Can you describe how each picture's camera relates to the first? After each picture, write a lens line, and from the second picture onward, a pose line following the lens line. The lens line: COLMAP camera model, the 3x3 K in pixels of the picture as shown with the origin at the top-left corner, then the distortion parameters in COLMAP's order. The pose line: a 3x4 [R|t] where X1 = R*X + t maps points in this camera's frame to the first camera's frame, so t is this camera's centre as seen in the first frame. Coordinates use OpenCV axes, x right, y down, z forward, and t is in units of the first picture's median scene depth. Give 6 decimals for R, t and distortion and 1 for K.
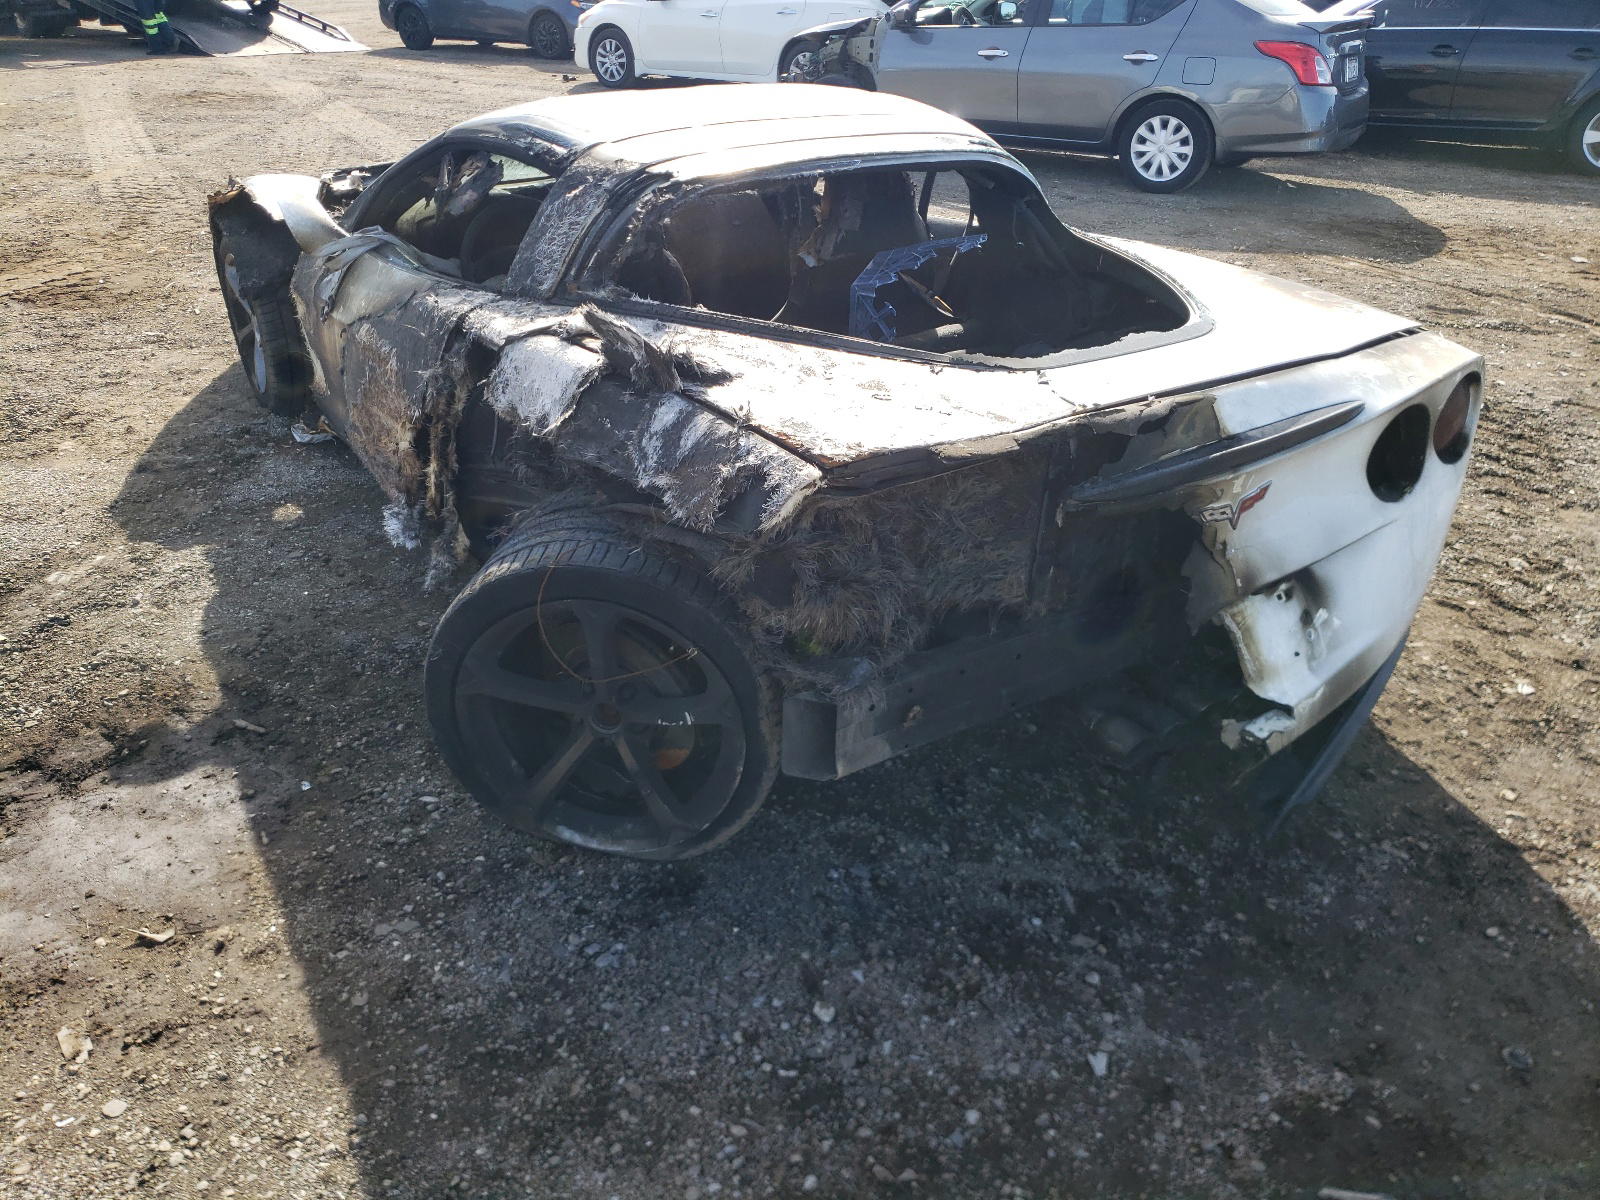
lens RADIAL K [[1225.5, 0, 746.1], [0, 1225.5, 588.2], [0, 0, 1]] dist [0.017166, 0.002404]
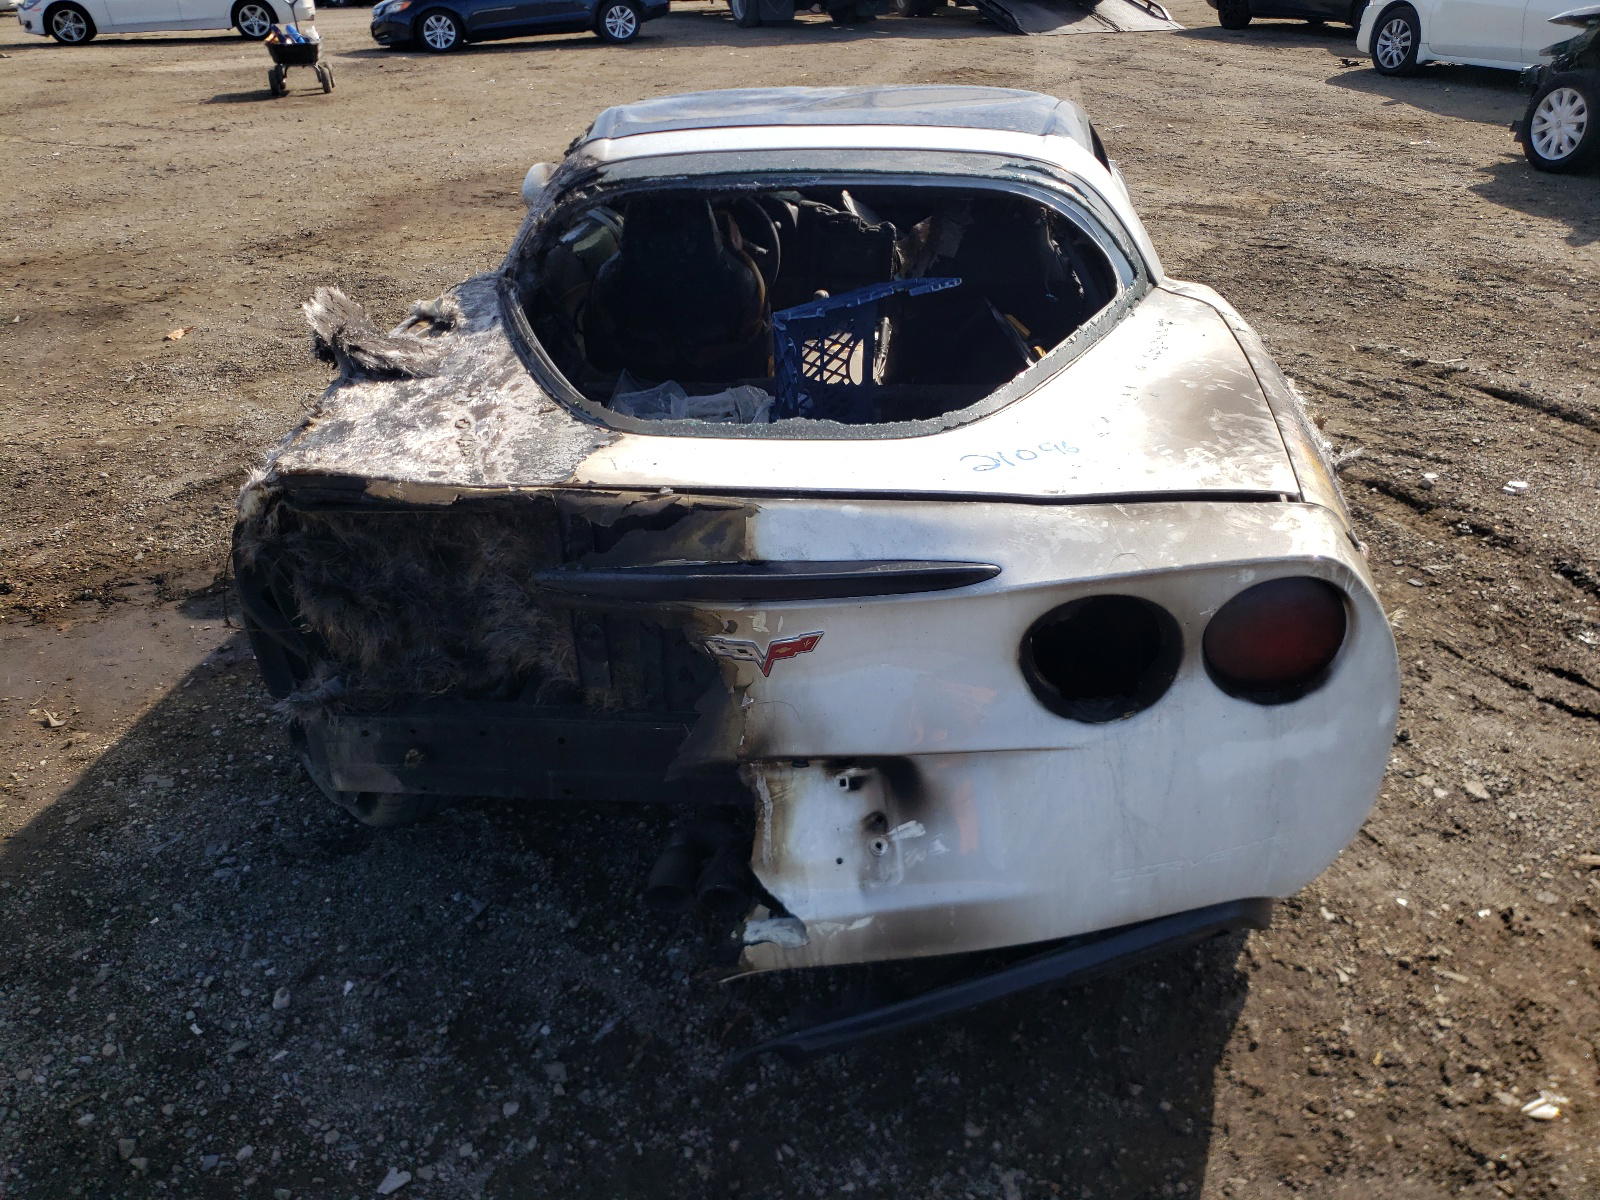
lens RADIAL K [[1204.4, 0, 800.0], [0, 1204.4, 600.0], [0, 0, 1]] dist [0.080002, -0.082186]
pose [[0.787900, 0.273146, -0.551911, 0.768826], [-0.258227, 0.960189, 0.106565, -0.170677], [0.559046, 0.058556, 0.827066, 0.332270]]
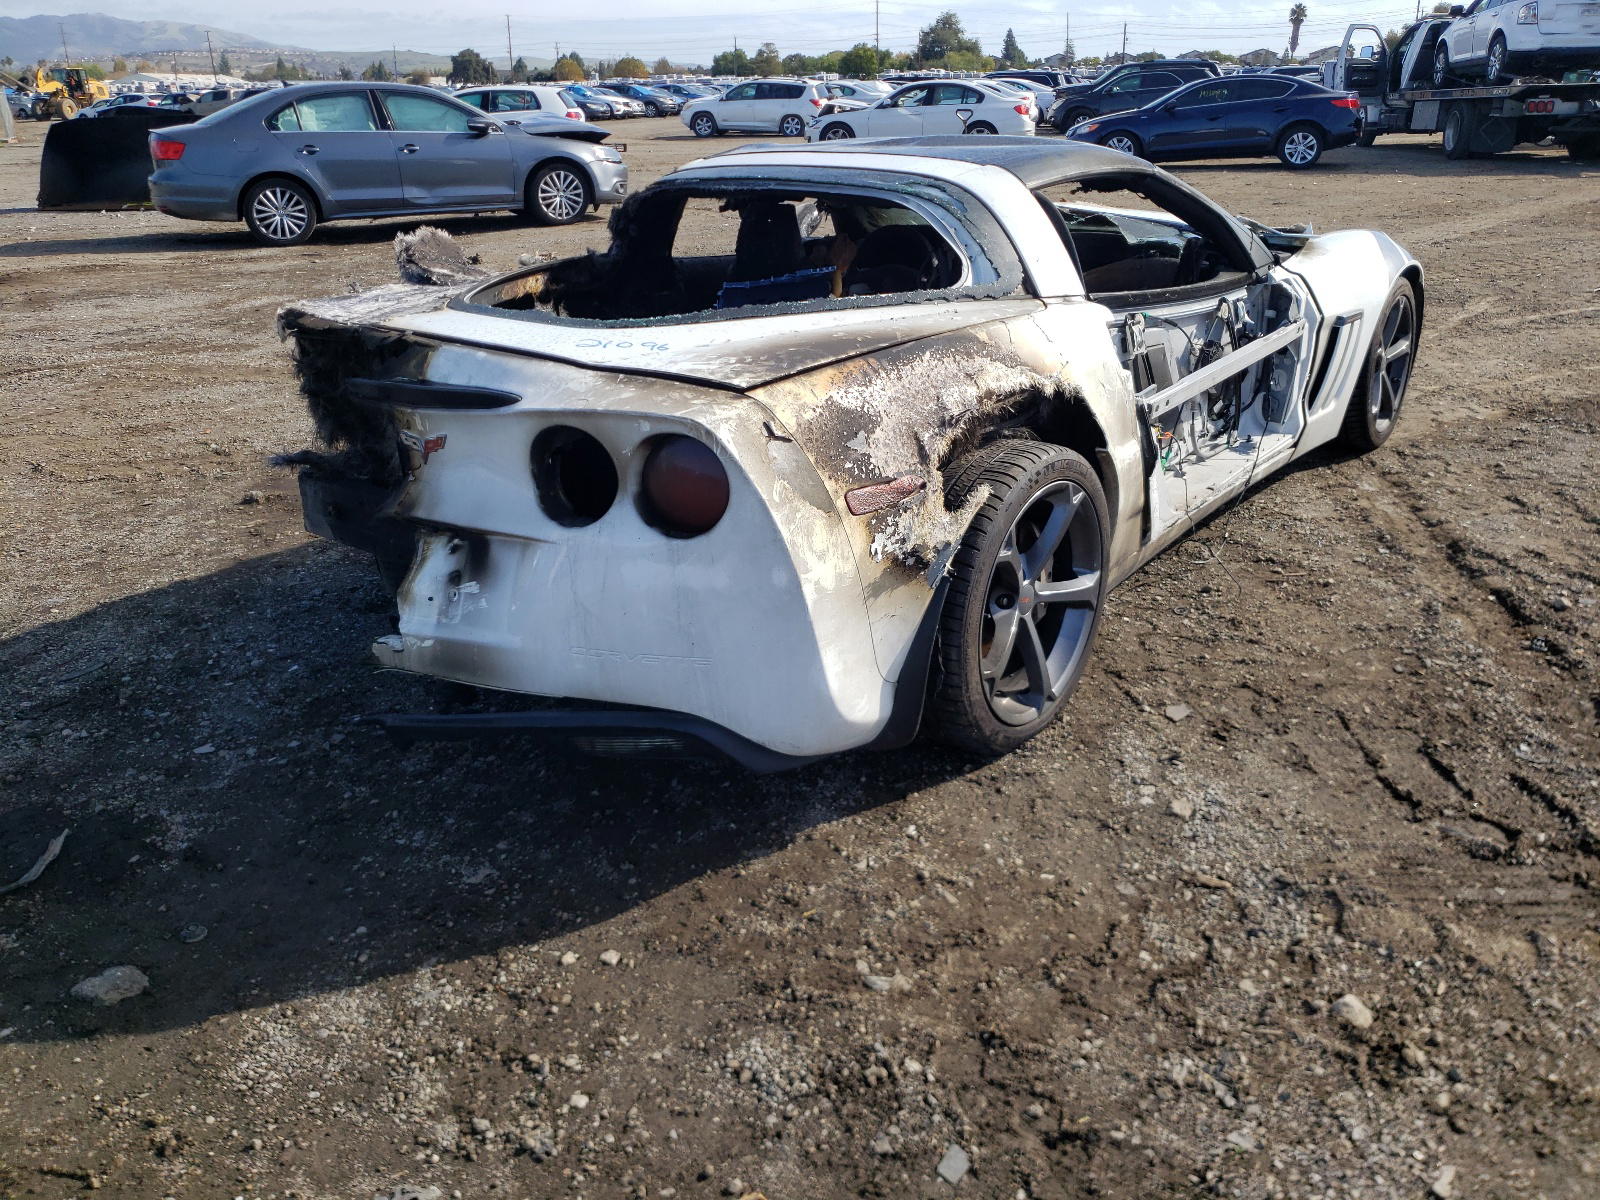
lens RADIAL K [[1204.4, 0, 800.0], [0, 1204.4, 600.0], [0, 0, 1]] dist [0.080002, -0.082186]
pose [[0.341037, 0.349476, -0.872674, 1.443220], [-0.413041, 0.889624, 0.194849, -0.280363], [0.844447, 0.294000, 0.447742, 0.758385]]
